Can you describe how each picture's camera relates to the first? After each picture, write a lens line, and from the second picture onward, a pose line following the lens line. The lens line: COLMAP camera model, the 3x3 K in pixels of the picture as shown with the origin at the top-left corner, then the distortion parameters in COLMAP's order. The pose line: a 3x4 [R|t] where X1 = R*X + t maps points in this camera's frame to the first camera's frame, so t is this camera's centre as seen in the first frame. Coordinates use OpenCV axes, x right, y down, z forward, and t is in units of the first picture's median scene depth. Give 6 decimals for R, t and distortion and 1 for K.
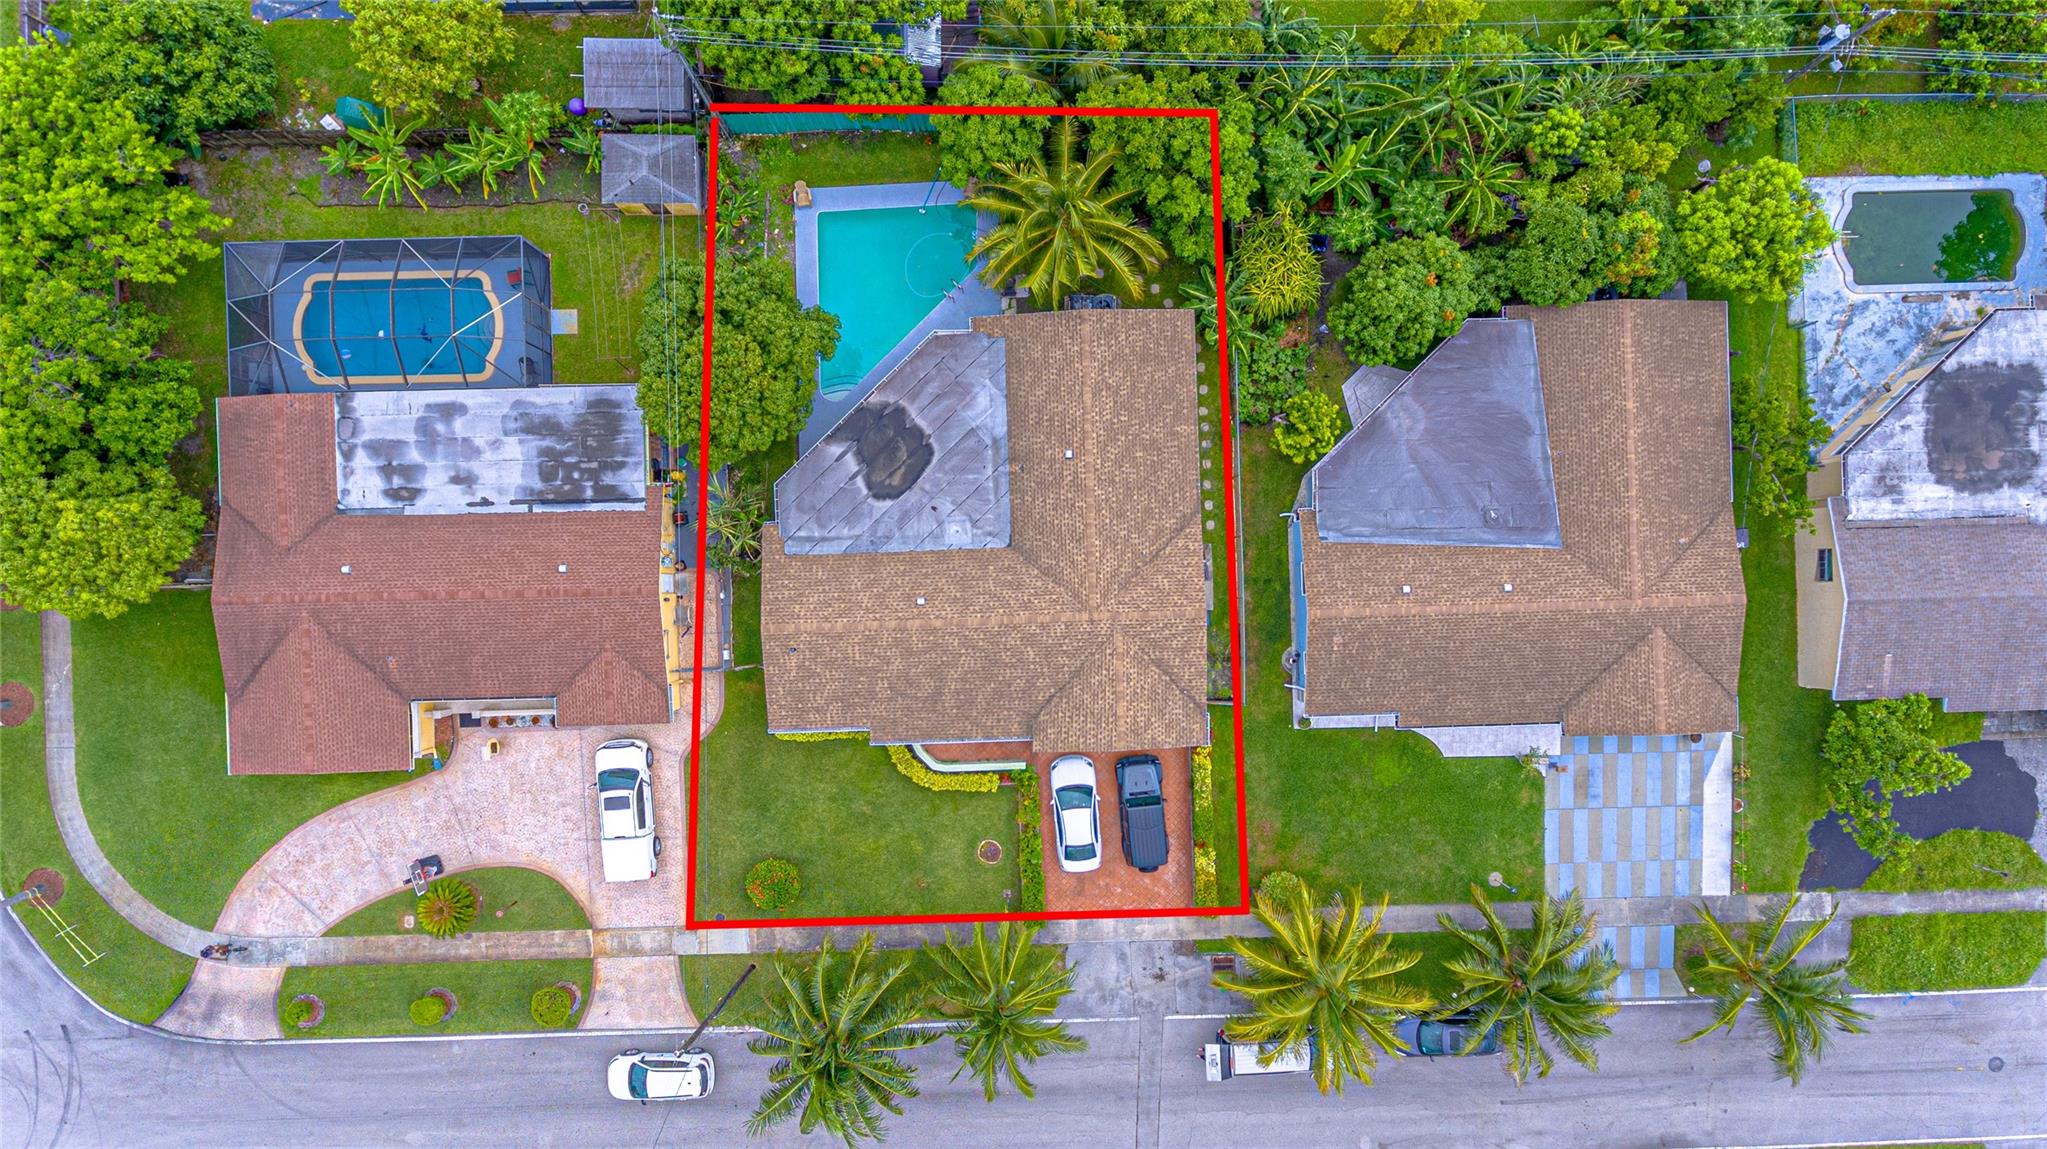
lens RADIAL K [[1284.2, 0, 1032.7], [0, 1284.2, 578.2], [0, 0, 1]] dist [0.003688, 0.001003]
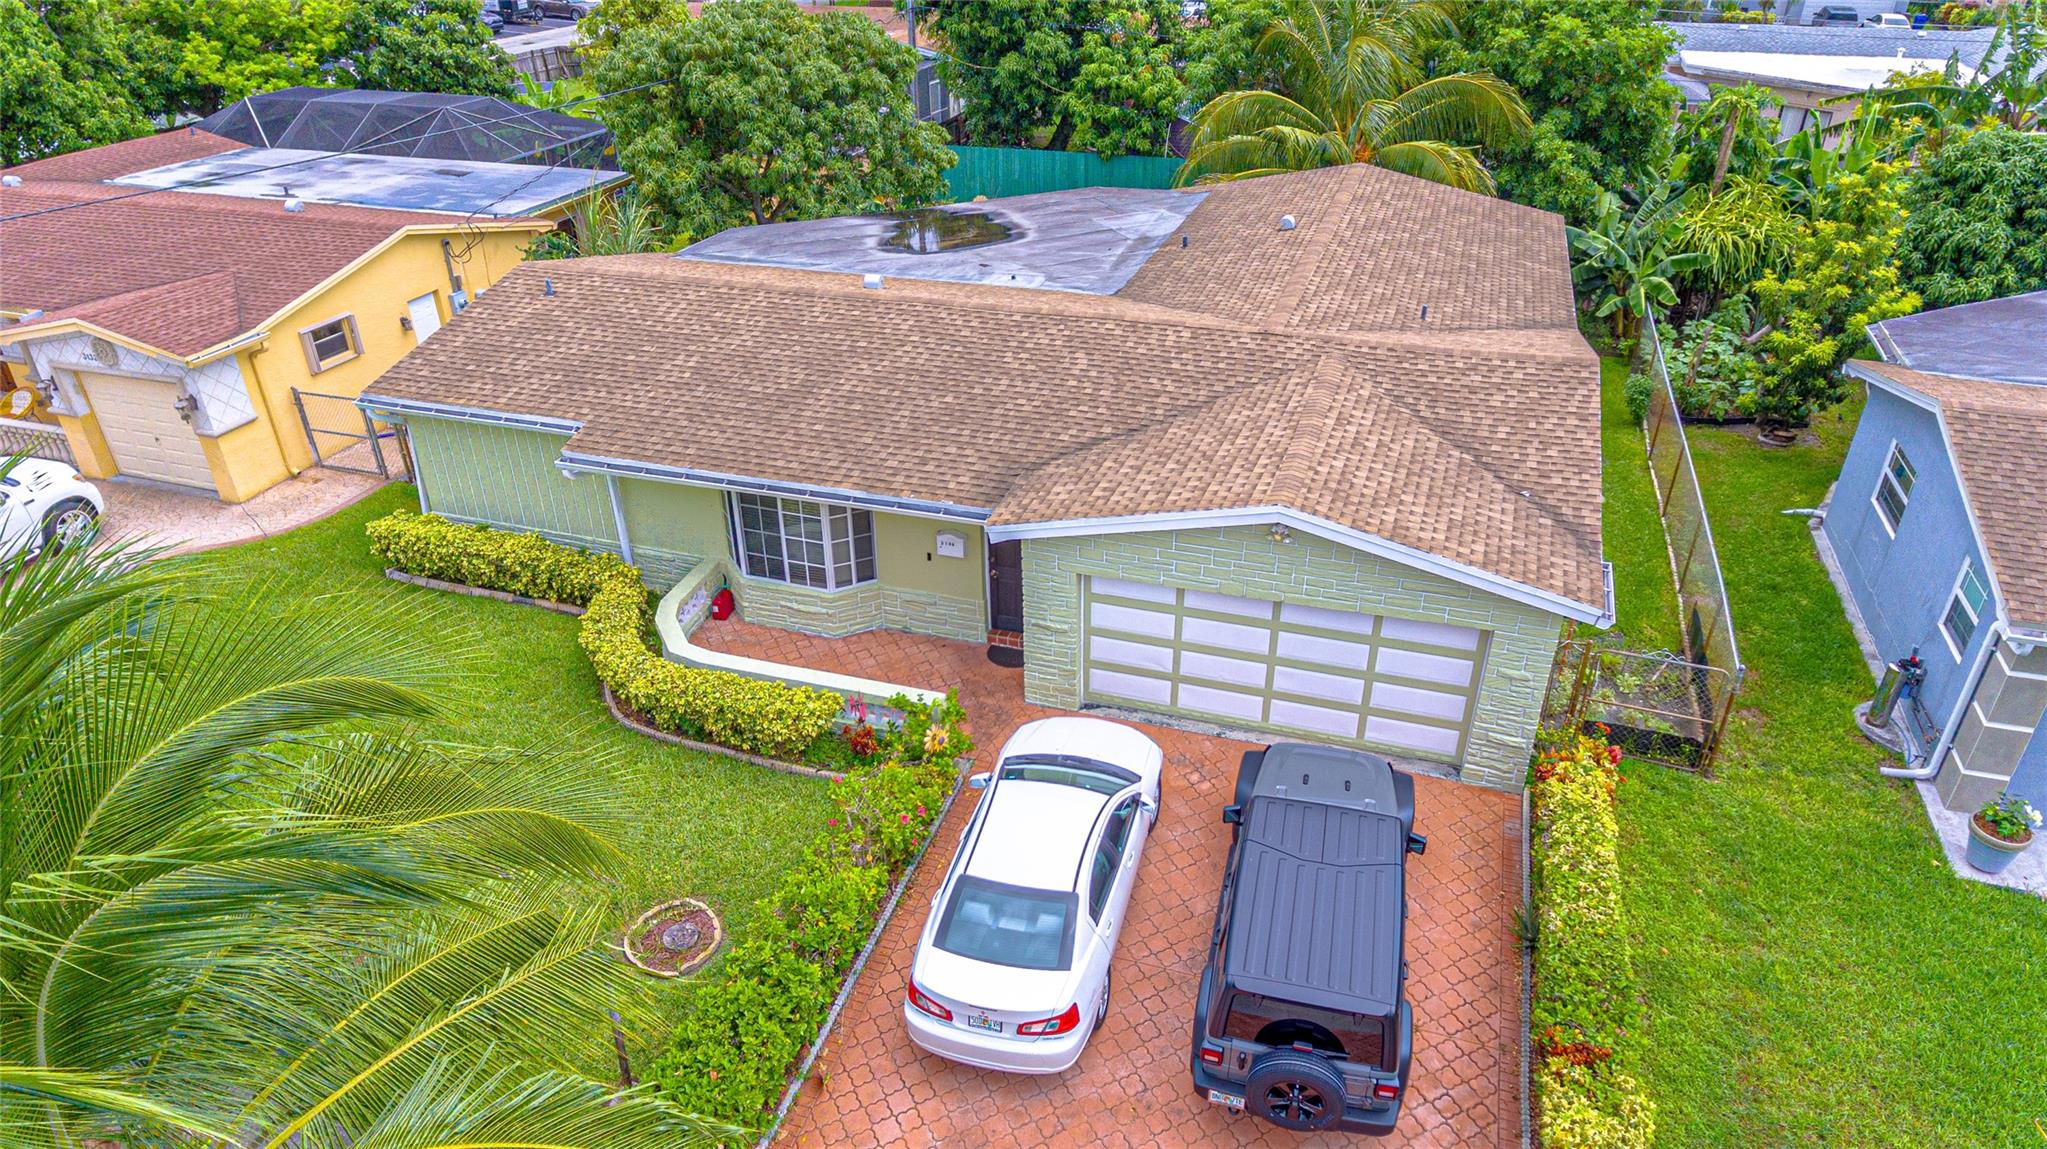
lens RADIAL K [[1284.2, 0, 1032.7], [0, 1284.2, 578.2], [0, 0, 1]] dist [0.003688, 0.001003]
pose [[0.938426, 0.146776, -0.312752, 0.108301], [-0.345139, 0.438582, -0.829774, 0.391229], [0.015376, 0.886625, 0.462234, 0.883048]]
